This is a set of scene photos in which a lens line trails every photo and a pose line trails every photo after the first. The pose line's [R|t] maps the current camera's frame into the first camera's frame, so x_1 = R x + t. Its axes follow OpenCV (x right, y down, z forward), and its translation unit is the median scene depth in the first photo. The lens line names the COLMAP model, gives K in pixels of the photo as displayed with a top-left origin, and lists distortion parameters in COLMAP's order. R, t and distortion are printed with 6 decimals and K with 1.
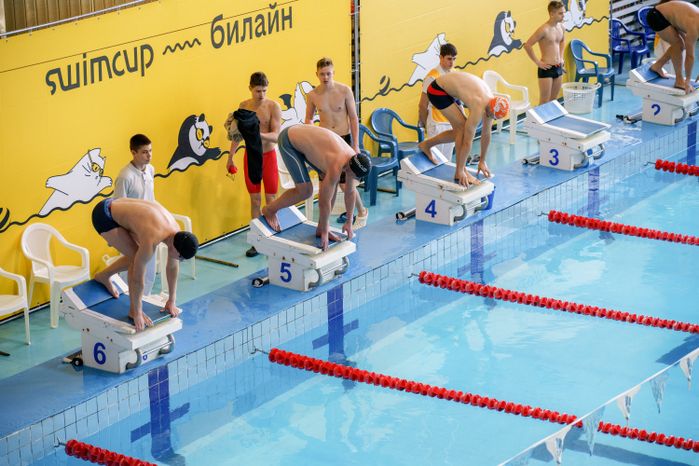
lens RADIAL K [[2083.2, 0, 365.0], [0, 2083.2, 221.6], [0, 0, 1]] dist [0.115541, 0.000000]
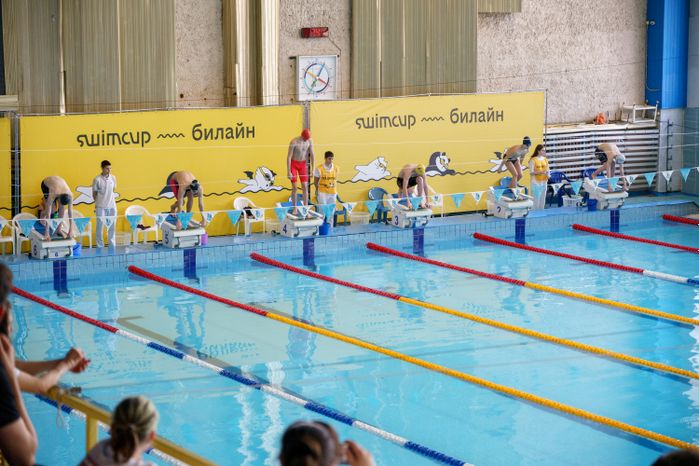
lens RADIAL K [[1753.3, 0, 349.7], [0, 1753.3, 234.0], [0, 0, 1]] dist [0.102276, 0.000000]
pose [[0.910190, 0.077819, -0.406814, 0.747779], [-0.126092, 0.987632, -0.093190, 0.142568], [0.394530, 0.136117, 0.908745, -0.452888]]
